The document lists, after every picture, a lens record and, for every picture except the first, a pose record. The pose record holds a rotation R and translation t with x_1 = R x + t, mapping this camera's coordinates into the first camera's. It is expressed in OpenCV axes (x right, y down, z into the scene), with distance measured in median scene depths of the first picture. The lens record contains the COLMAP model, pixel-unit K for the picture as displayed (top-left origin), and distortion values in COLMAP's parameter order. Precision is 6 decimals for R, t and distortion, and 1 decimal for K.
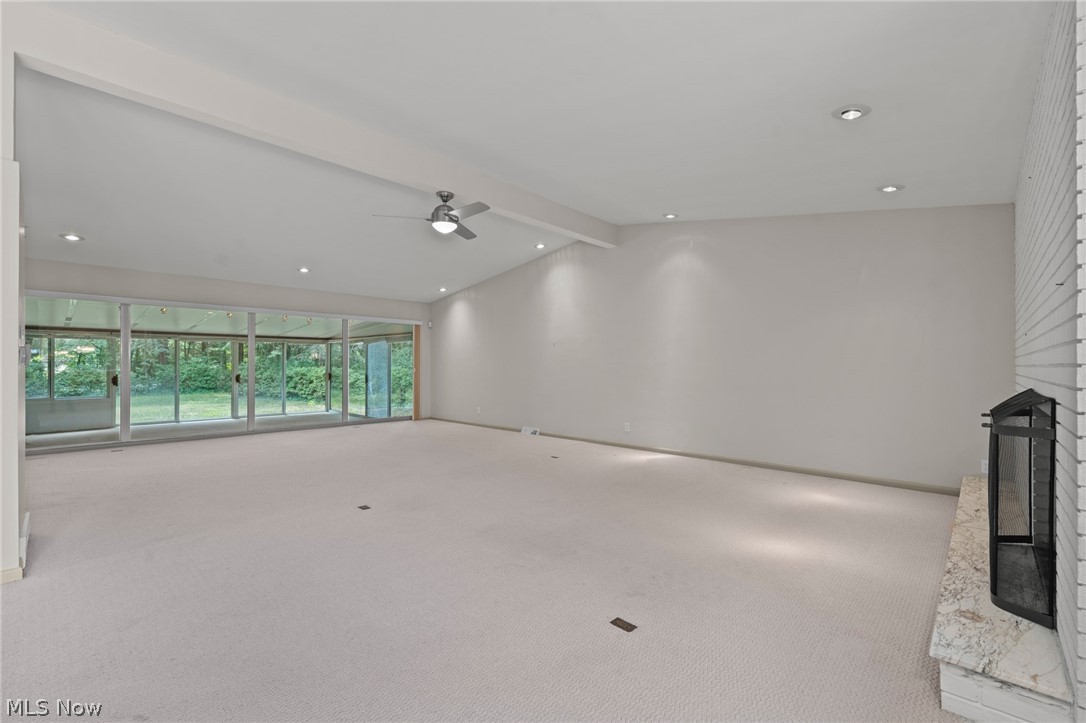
lens RADIAL K [[468.1, 0, 544.7], [0, 468.1, 366.1], [0, 0, 1]] dist [-0.004231, -0.000331]
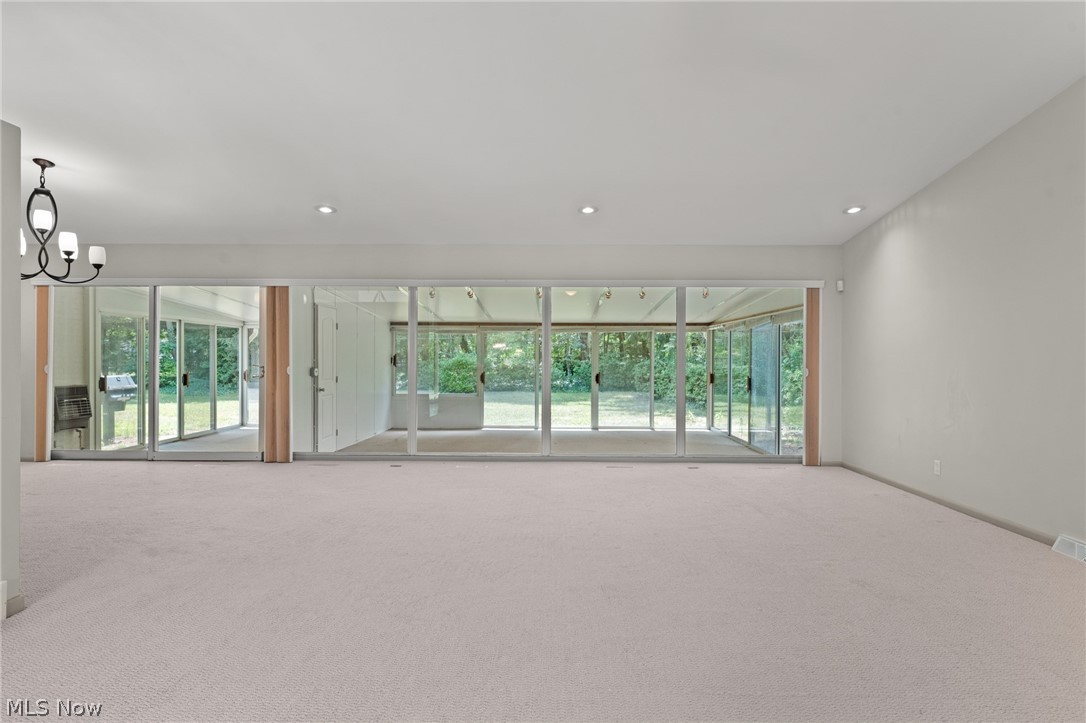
lens RADIAL K [[586.4, 0, 546.7], [0, 586.4, 358.5], [0, 0, 1]] dist [0.007040, -0.001045]
pose [[0.675575, 0.000356, -0.737291, 0.018339], [-0.004807, 0.999981, -0.003923, -0.003541], [0.737275, 0.006194, 0.675564, 0.317907]]
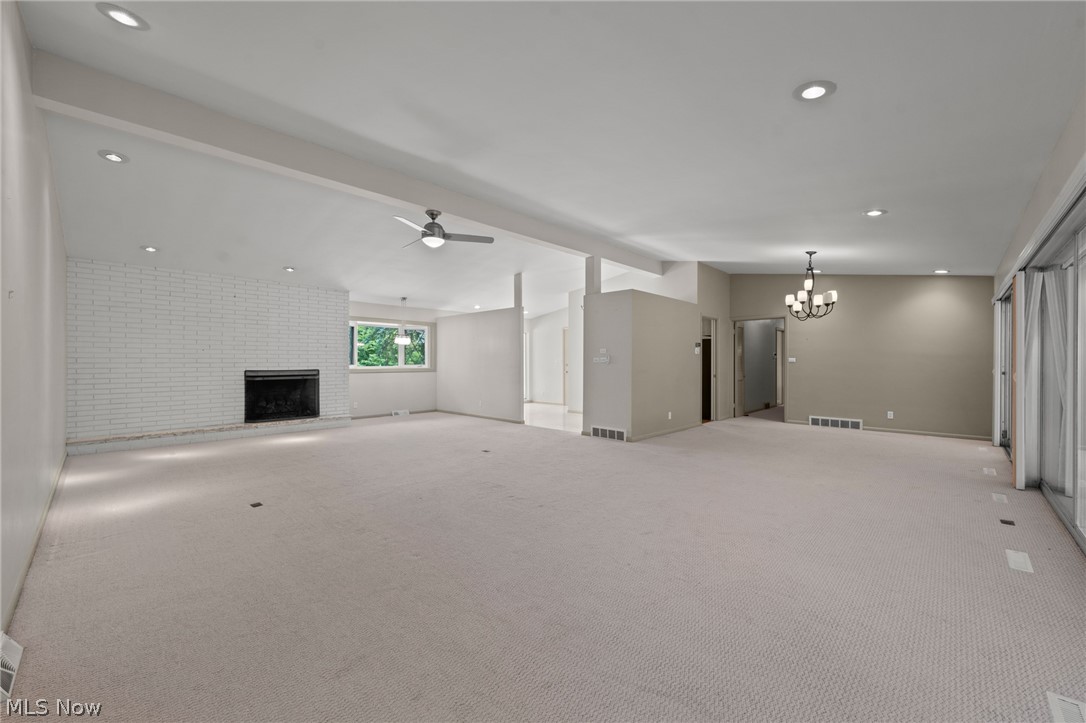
lens RADIAL K [[428.7, 0, 541.5], [0, 428.7, 361.1], [0, 0, 1]] dist [-0.002874, -0.000033]
pose [[-0.999916, -0.000745, 0.012904, -0.228641], [-0.000746, 1.000000, -0.000030, -0.004829], [-0.012904, -0.000040, -0.999917, 0.965408]]
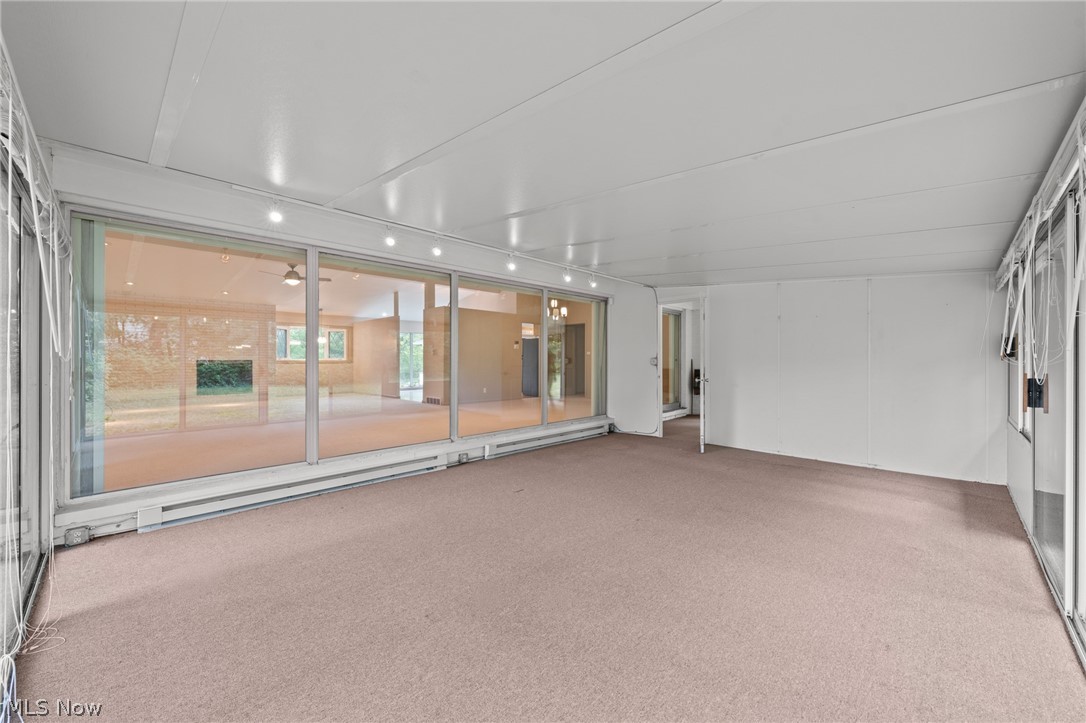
lens RADIAL K [[428.7, 0, 547.2], [0, 428.7, 362.0], [0, 0, 1]] dist [-0.002874, -0.000033]
pose [[-0.999856, -0.000476, 0.016934, -0.610004], [-0.000391, 0.999987, 0.004994, 0.010823], [-0.016937, 0.004987, -0.999844, 1.304738]]
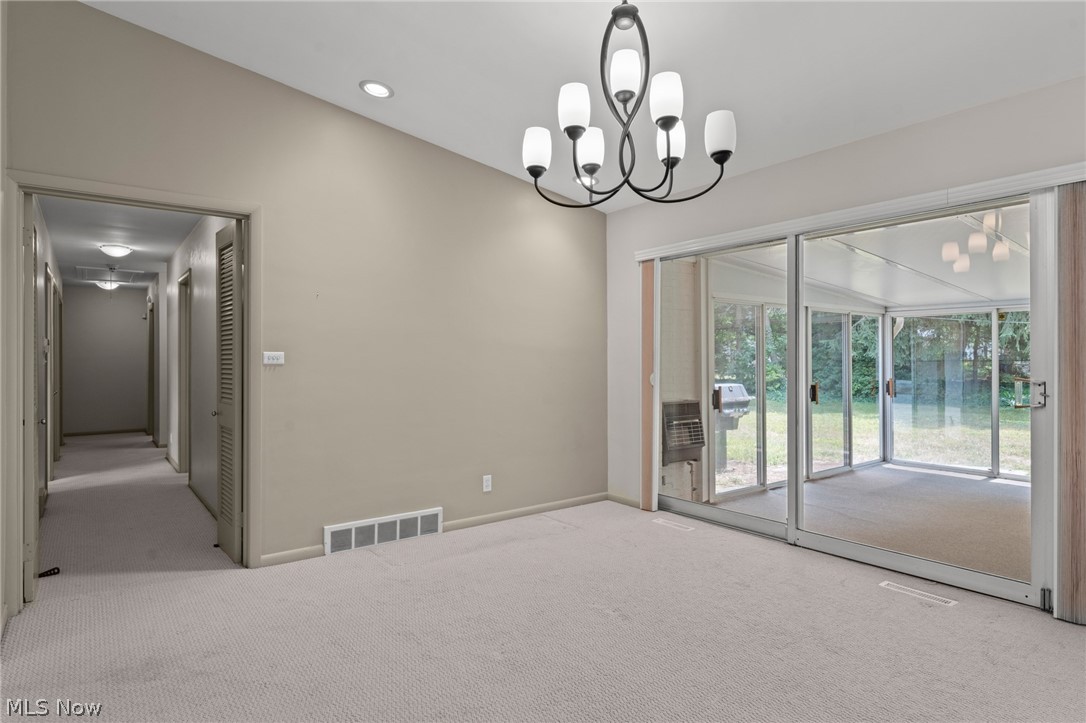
lens RADIAL K [[595.4, 0, 547.9], [0, 595.4, 363.4], [0, 0, 1]] dist [0.012196, -0.000259]
pose [[-0.164779, 0.003228, -0.986325, -0.377772], [-0.000477, 0.999994, 0.003353, -0.005416], [0.986330, 0.001023, -0.164777, 0.347137]]
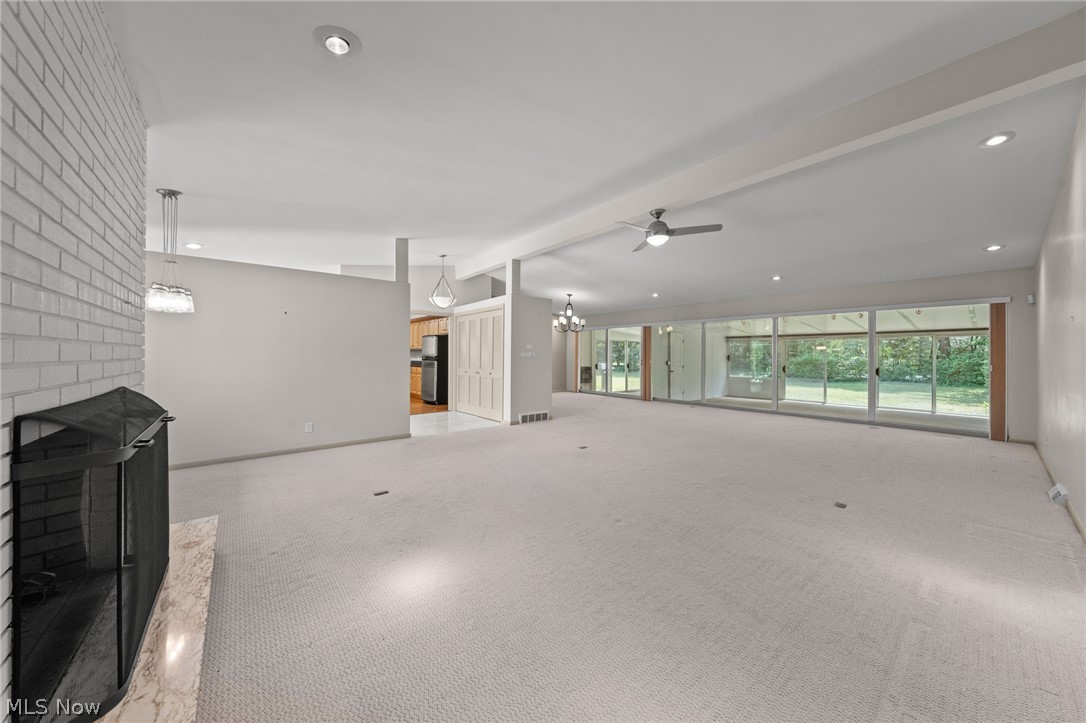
lens RADIAL K [[370.1, 0, 549.7], [0, 370.1, 357.6], [0, 0, 1]] dist [-0.004832, -0.000252]
pose [[-0.116295, 0.003040, -0.993210, 0.344493], [-0.008296, 0.999957, 0.004032, -0.004333], [0.993180, 0.008709, -0.116265, 0.400597]]
